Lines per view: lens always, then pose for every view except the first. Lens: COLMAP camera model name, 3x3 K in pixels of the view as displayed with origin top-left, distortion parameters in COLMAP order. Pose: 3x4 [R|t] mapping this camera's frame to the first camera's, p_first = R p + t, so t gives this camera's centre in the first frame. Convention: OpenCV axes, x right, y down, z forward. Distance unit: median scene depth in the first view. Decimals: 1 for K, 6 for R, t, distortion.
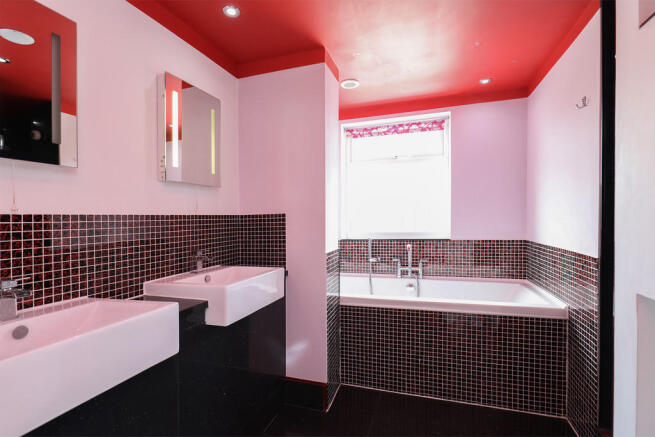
lens RADIAL K [[324.7, 0, 327.5], [0, 324.7, 218.5], [0, 0, 1]] dist [-0.002110, -0.000190]
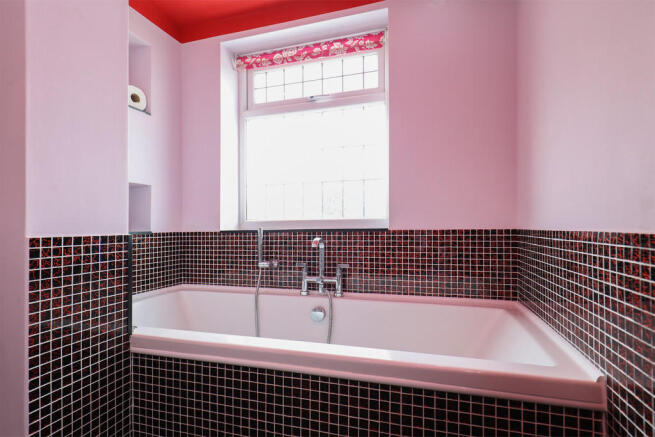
lens RADIAL K [[350.5, 0, 327.5], [0, 350.5, 218.5], [0, 0, 1]] dist [0.005261, 0.000365]
pose [[0.999841, 0.010672, 0.014280, 0.256767], [-0.010311, 0.999631, -0.025122, 0.060911], [-0.014543, 0.024971, 0.999582, 0.370450]]
